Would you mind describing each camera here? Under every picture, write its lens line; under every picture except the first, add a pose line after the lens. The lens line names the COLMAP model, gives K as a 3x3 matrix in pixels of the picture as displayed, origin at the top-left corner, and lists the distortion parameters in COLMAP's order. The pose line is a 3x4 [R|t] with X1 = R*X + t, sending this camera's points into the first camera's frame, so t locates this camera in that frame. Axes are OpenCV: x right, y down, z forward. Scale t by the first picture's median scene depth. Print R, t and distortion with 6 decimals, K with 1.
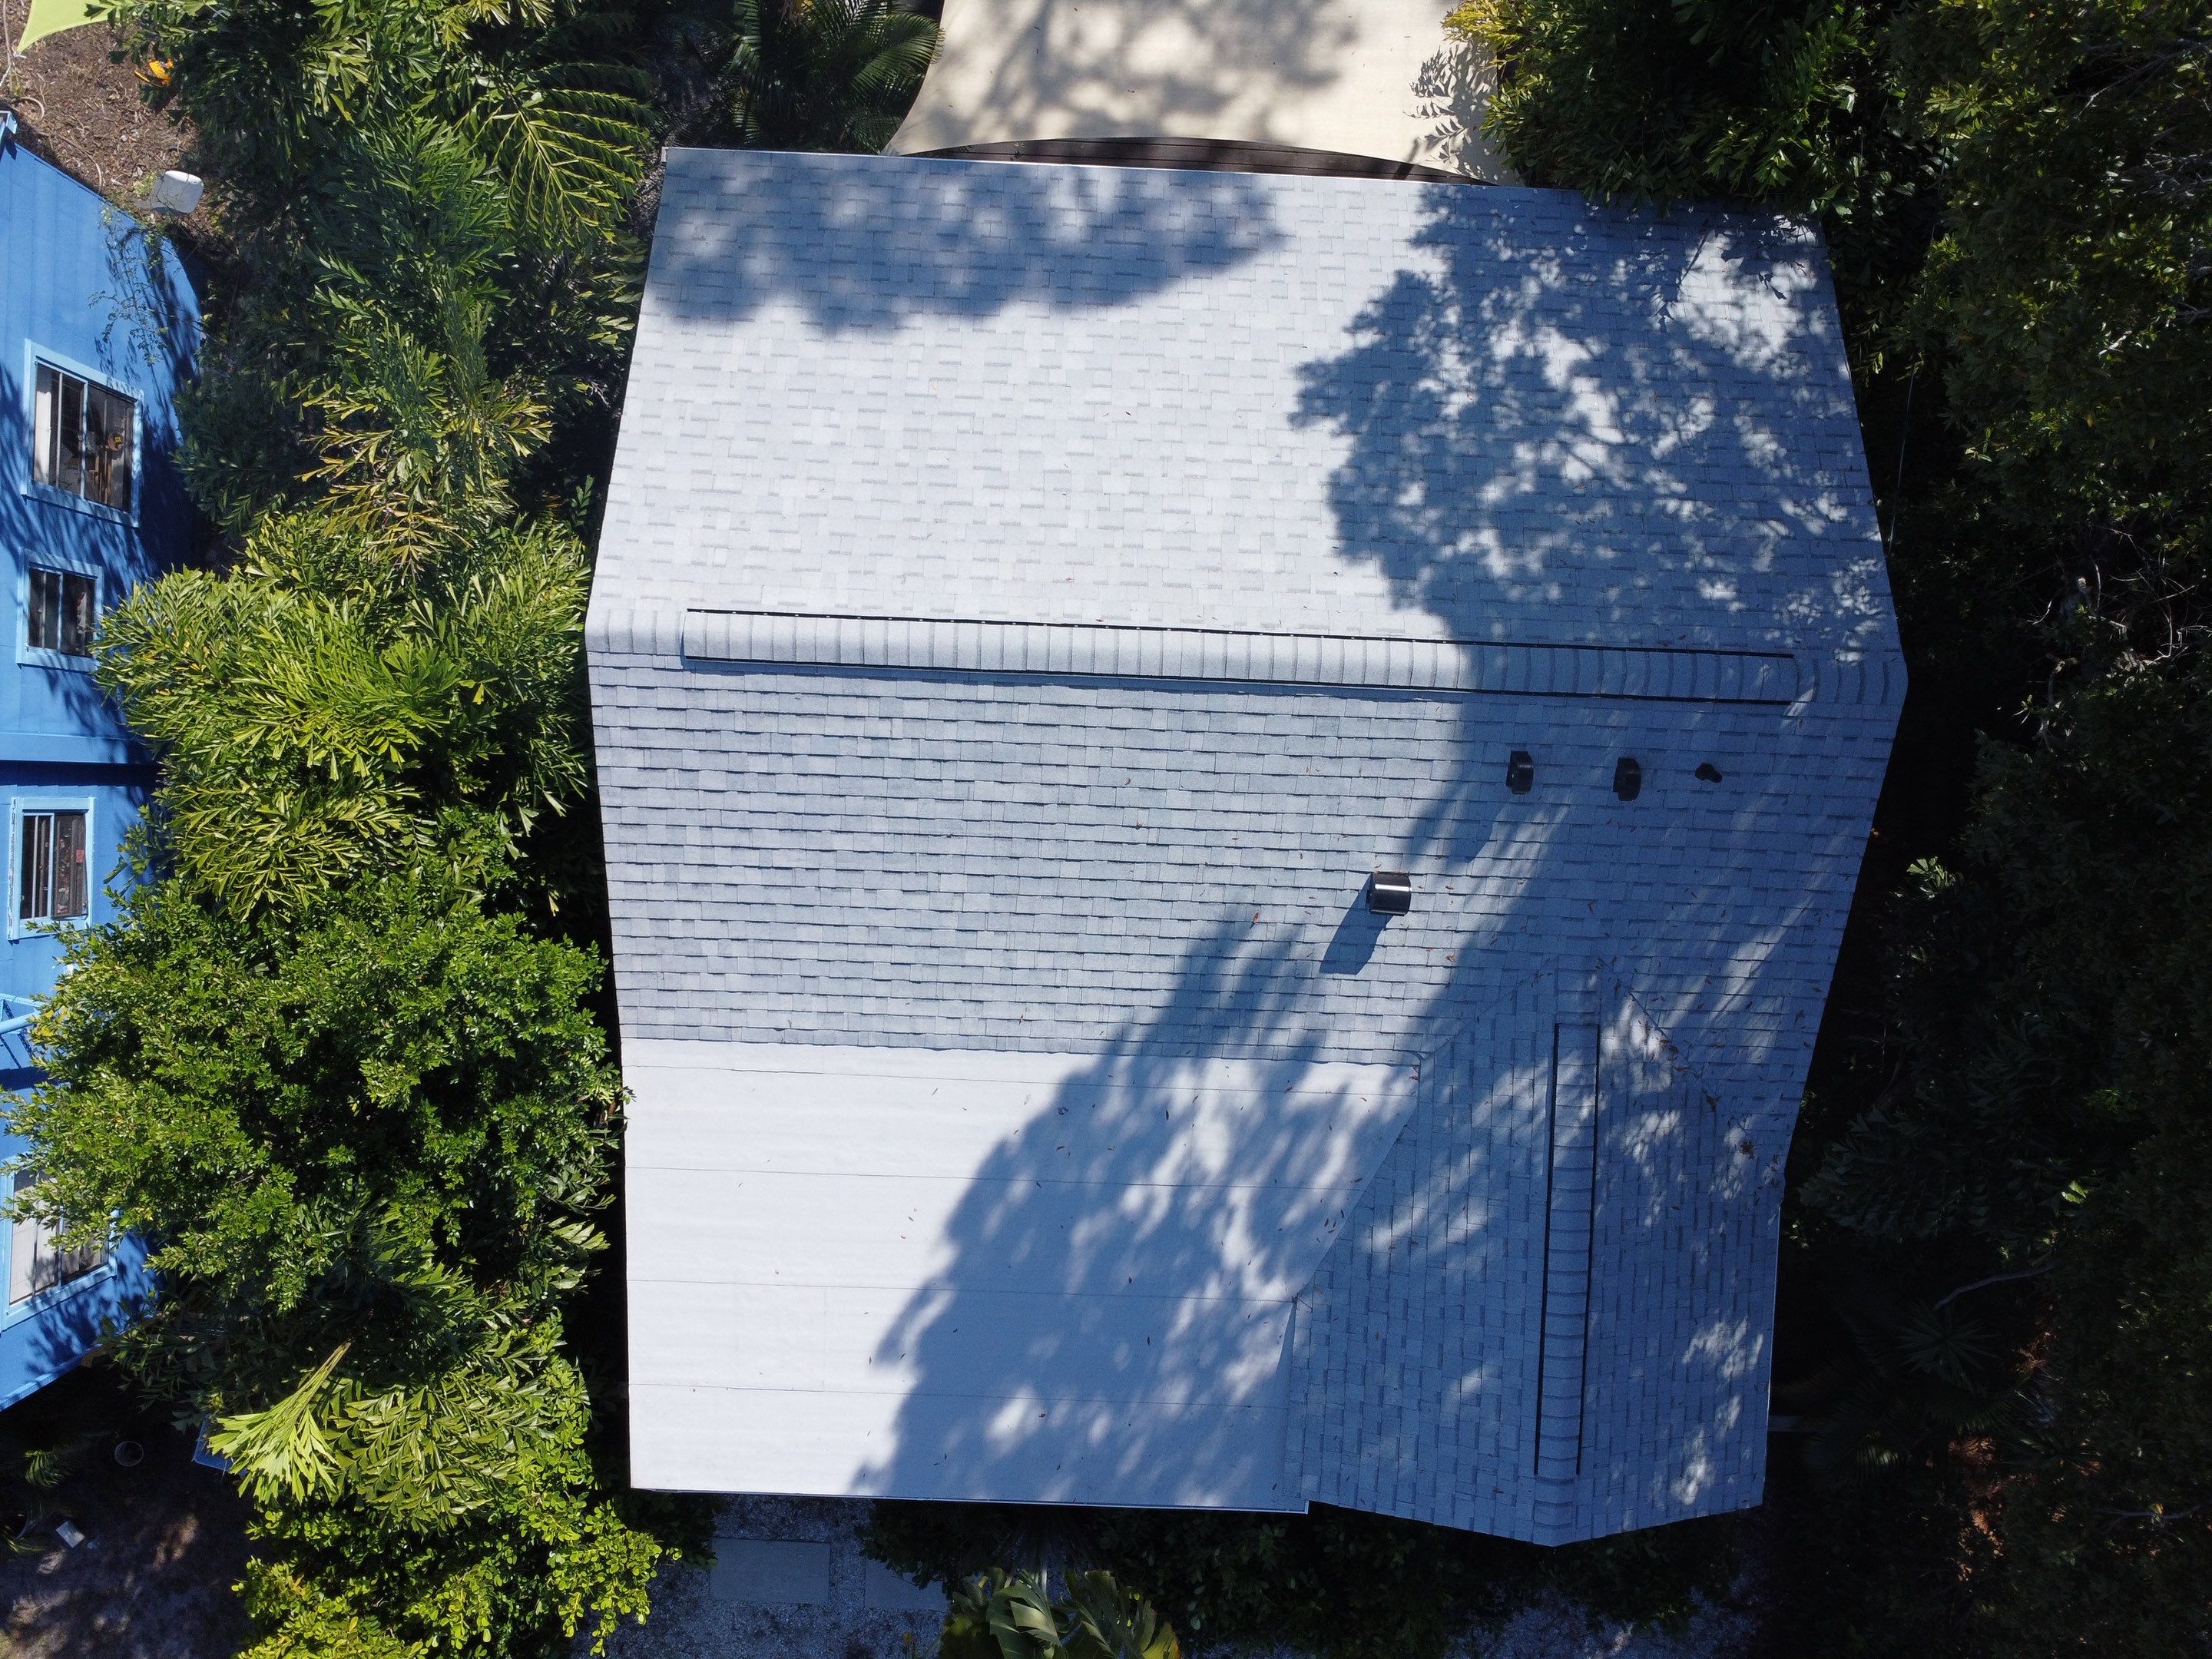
lens RADIAL K [[1584.9, 0, 1074.1], [0, 1584.9, 829.8], [0, 0, 1]] dist [-0.023951, -0.003453]
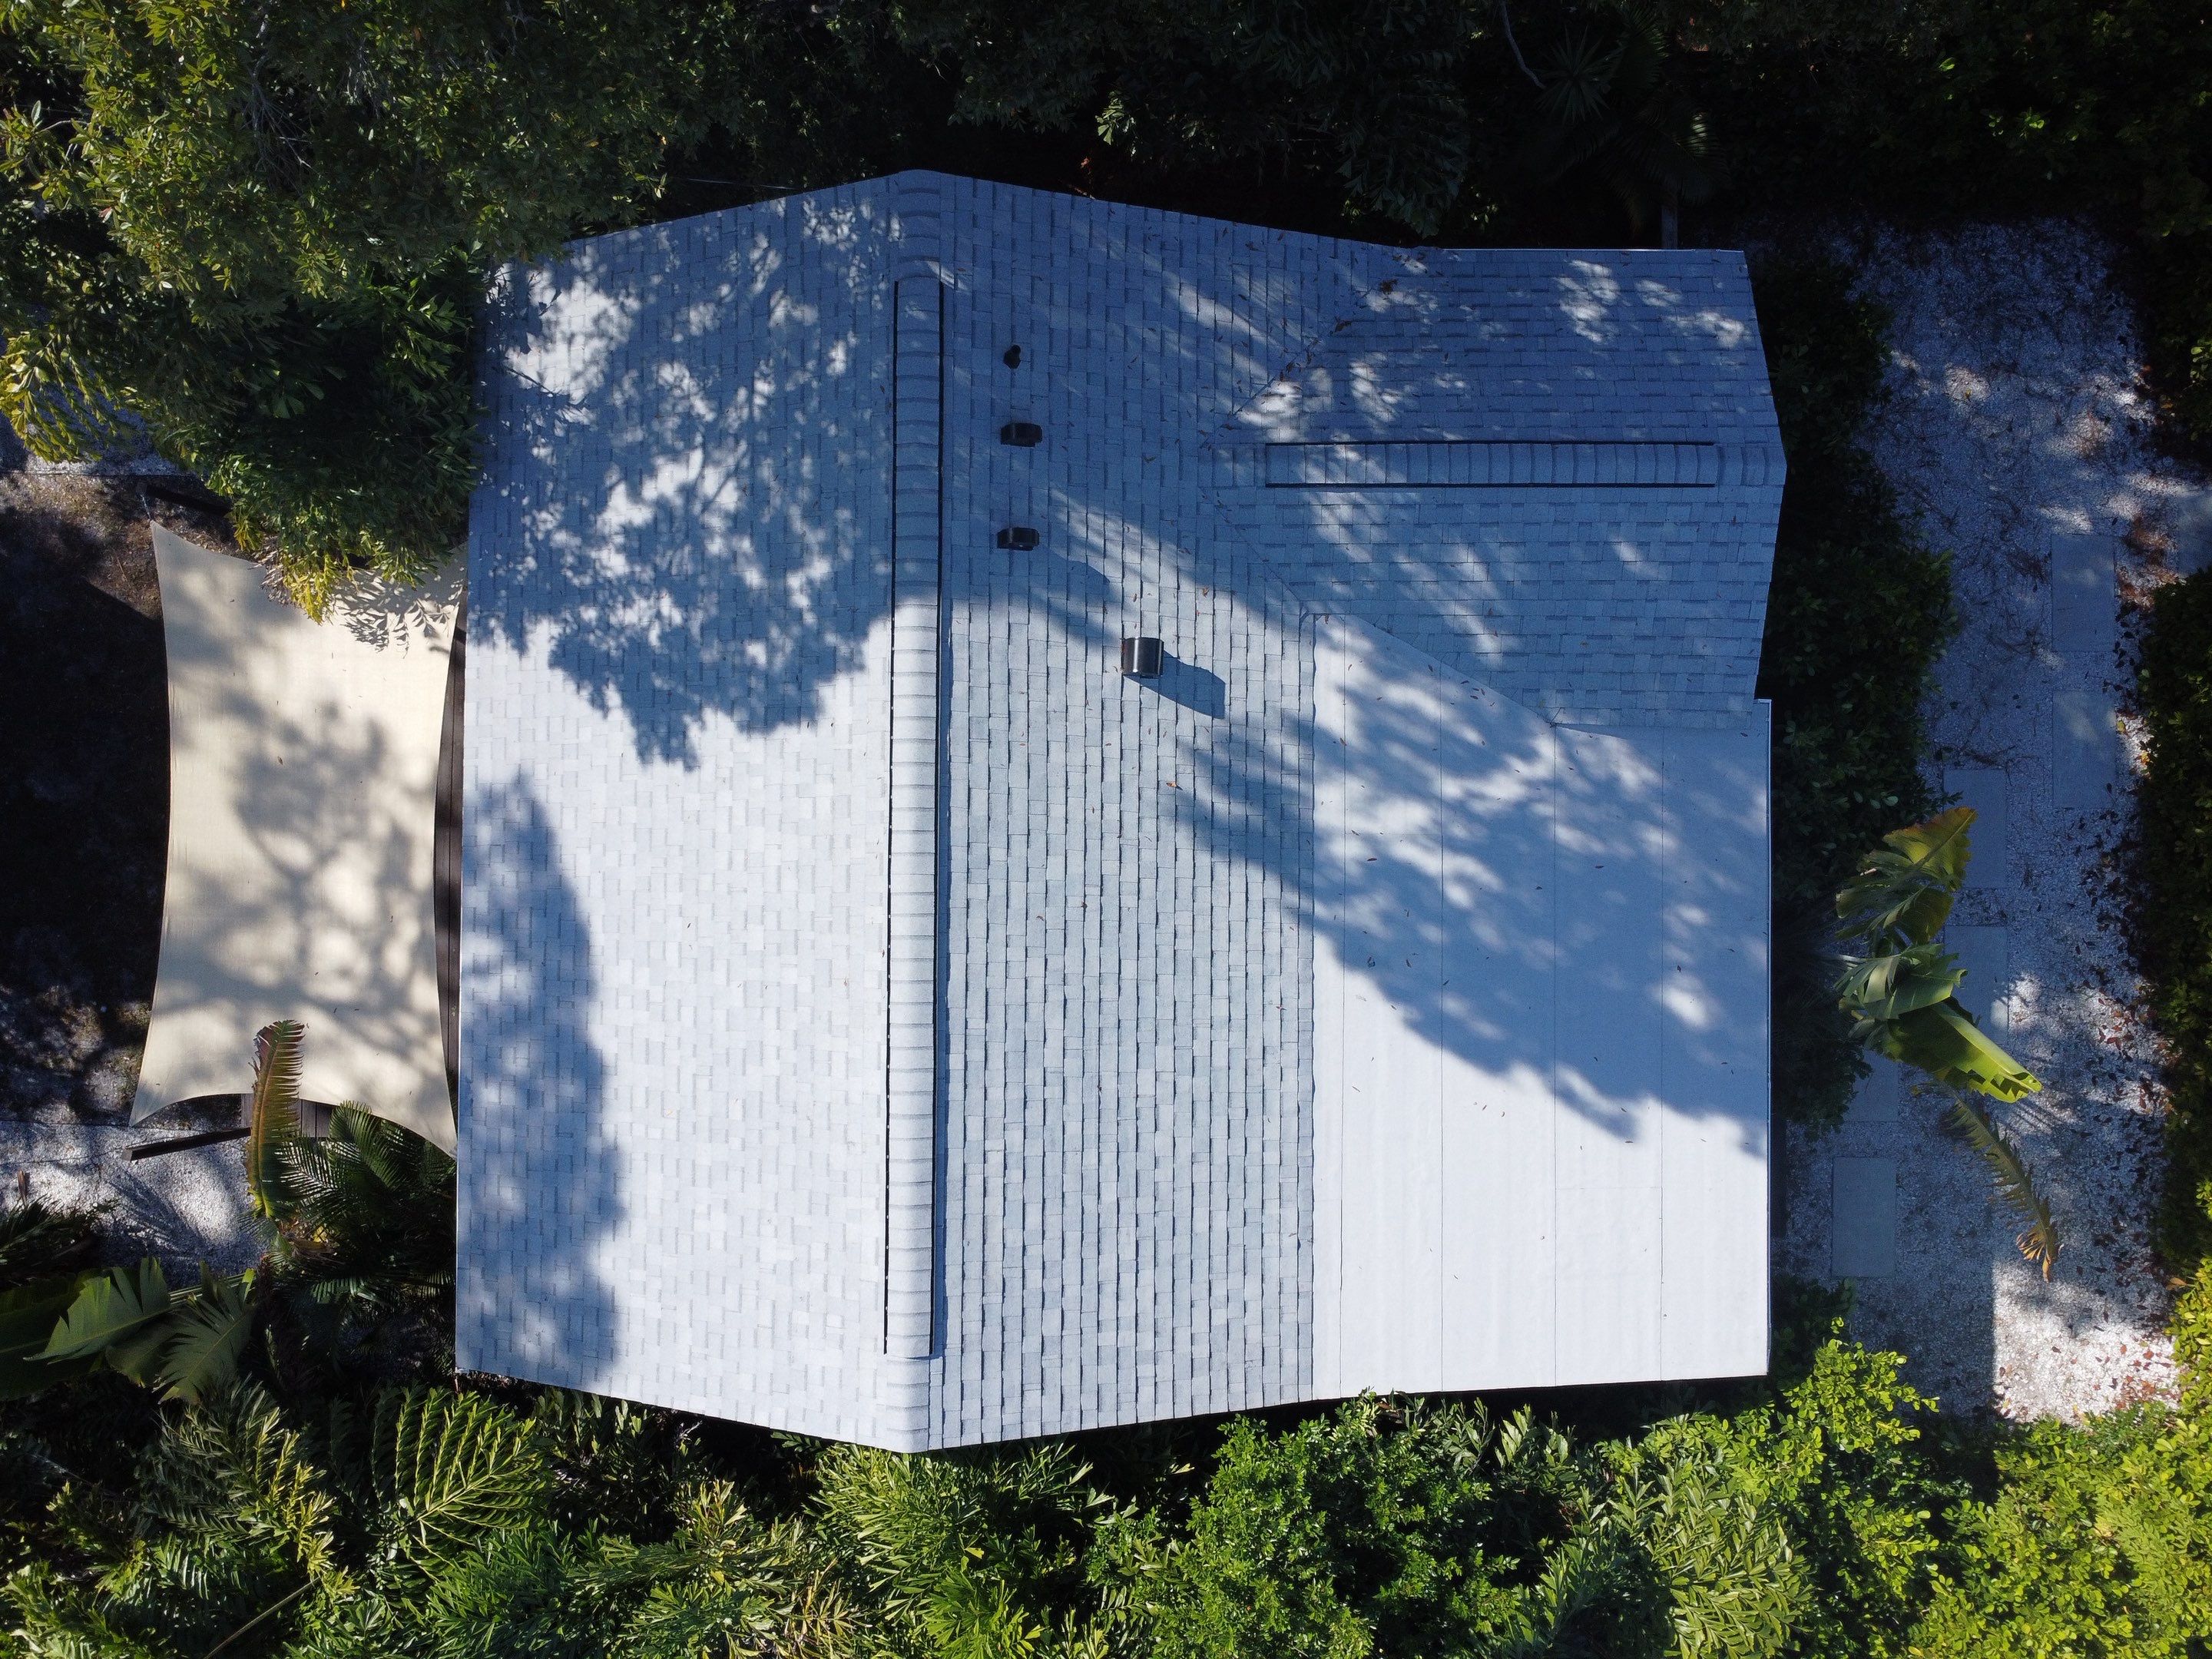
lens RADIAL K [[1584.9, 0, 1106.6], [0, 1584.9, 847.0], [0, 0, 1]] dist [-0.023951, -0.003453]
pose [[-0.033097, -0.999420, 0.008059, 0.066898], [0.998514, -0.033414, -0.043043, 0.055695], [0.043287, 0.006623, 0.999041, -0.025834]]
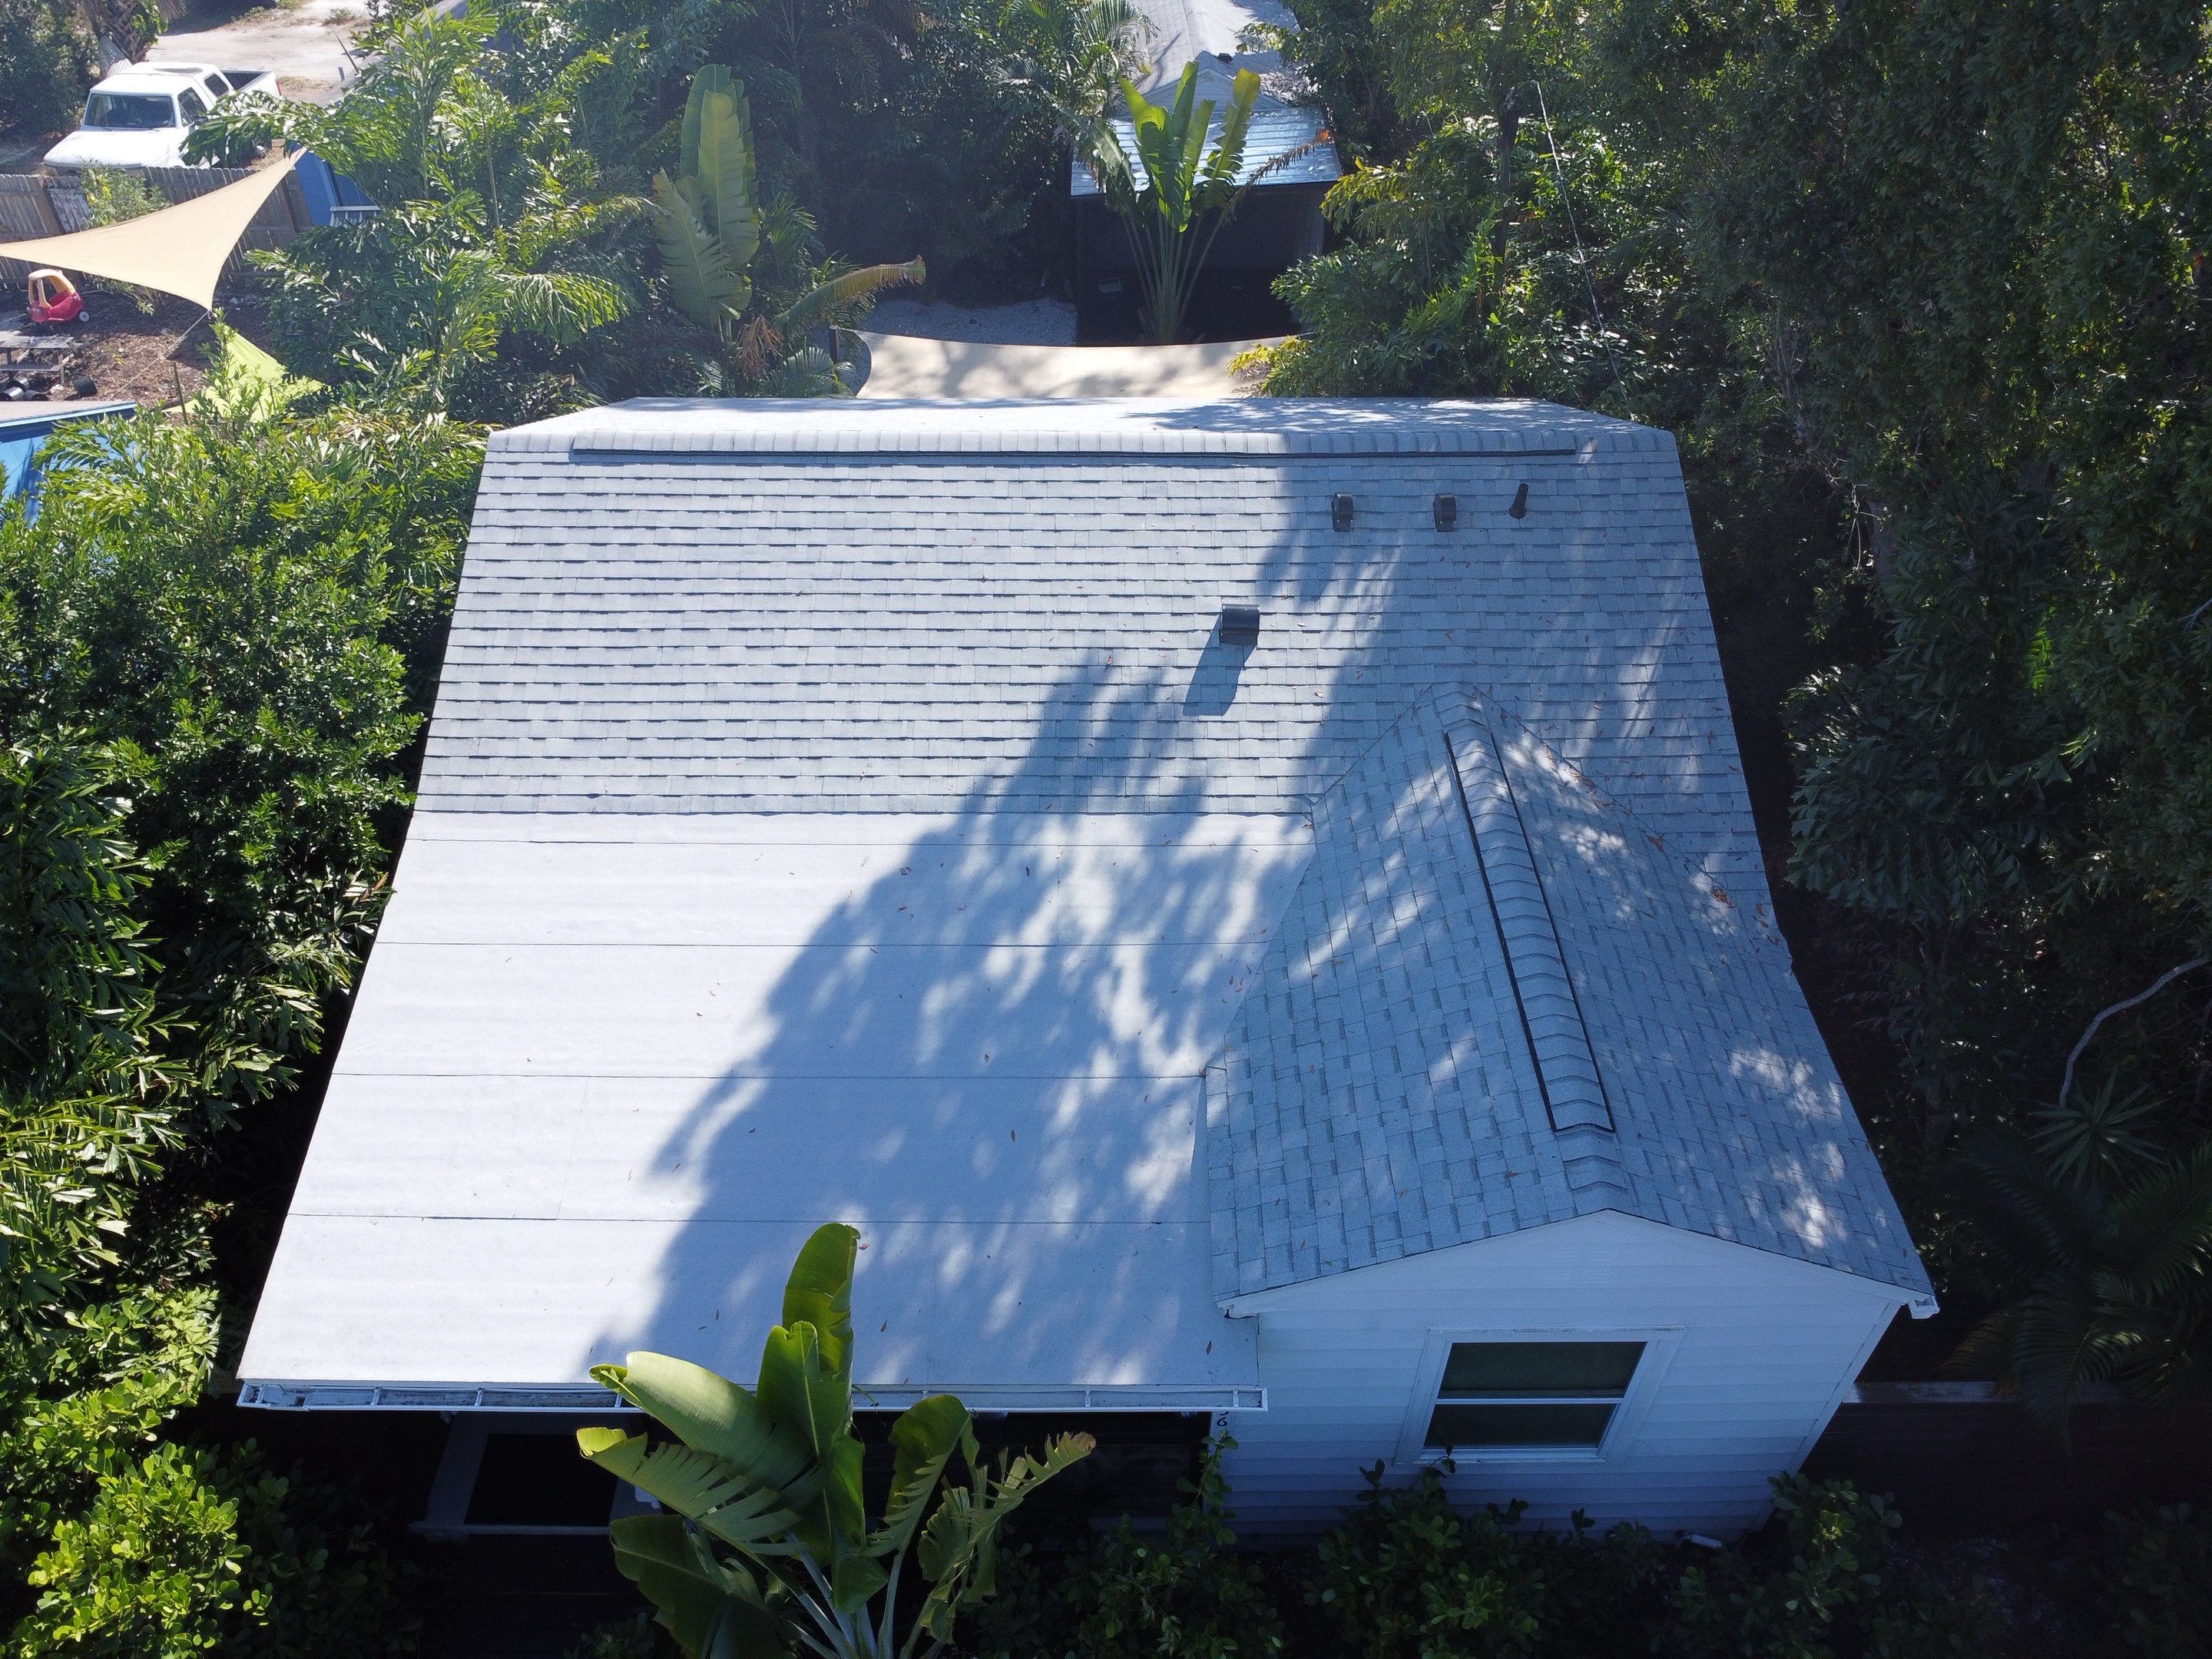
lens RADIAL K [[1584.9, 0, 1071.0], [0, 1584.9, 859.2], [0, 0, 1]] dist [-0.023951, -0.003453]
pose [[0.998981, -0.040337, 0.020241, 0.064746], [0.041670, 0.652176, -0.756921, 0.852367], [0.017331, 0.756994, 0.653192, 0.453748]]
